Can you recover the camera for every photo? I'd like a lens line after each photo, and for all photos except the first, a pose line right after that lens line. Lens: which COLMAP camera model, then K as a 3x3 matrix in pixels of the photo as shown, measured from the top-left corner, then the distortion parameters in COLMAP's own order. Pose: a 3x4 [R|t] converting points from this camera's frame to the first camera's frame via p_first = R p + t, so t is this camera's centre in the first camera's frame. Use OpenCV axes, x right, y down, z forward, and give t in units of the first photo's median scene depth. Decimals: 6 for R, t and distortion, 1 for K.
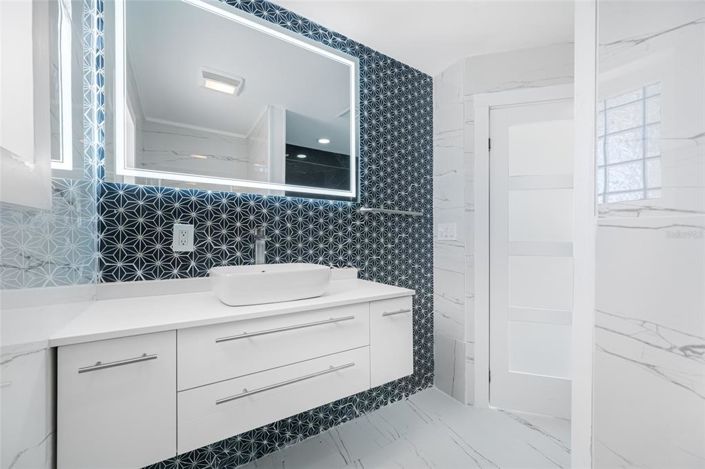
lens RADIAL K [[281.3, 0, 351.9], [0, 281.3, 239.2], [0, 0, 1]] dist [0.000739, -0.000011]
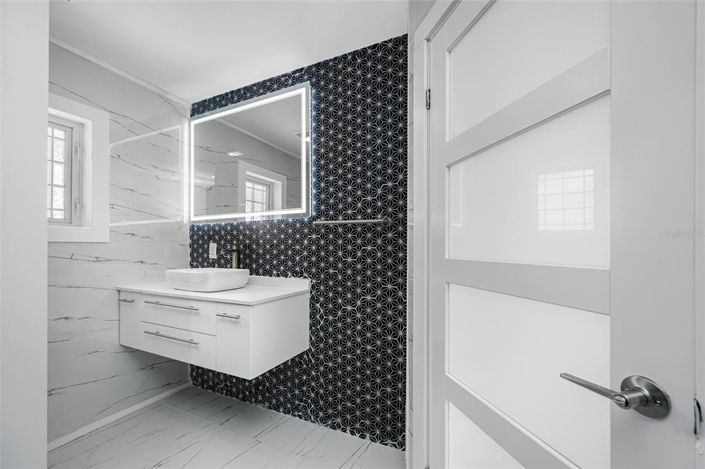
lens RADIAL K [[274.6, 0, 353.6], [0, 274.6, 251.3], [0, 0, 1]] dist [0.000533, 0.000017]
pose [[0.536324, 0.001271, -0.844011, 0.954128], [-0.004411, 0.999989, -0.001298, -0.002213], [0.844000, 0.004419, 0.536324, 0.574823]]
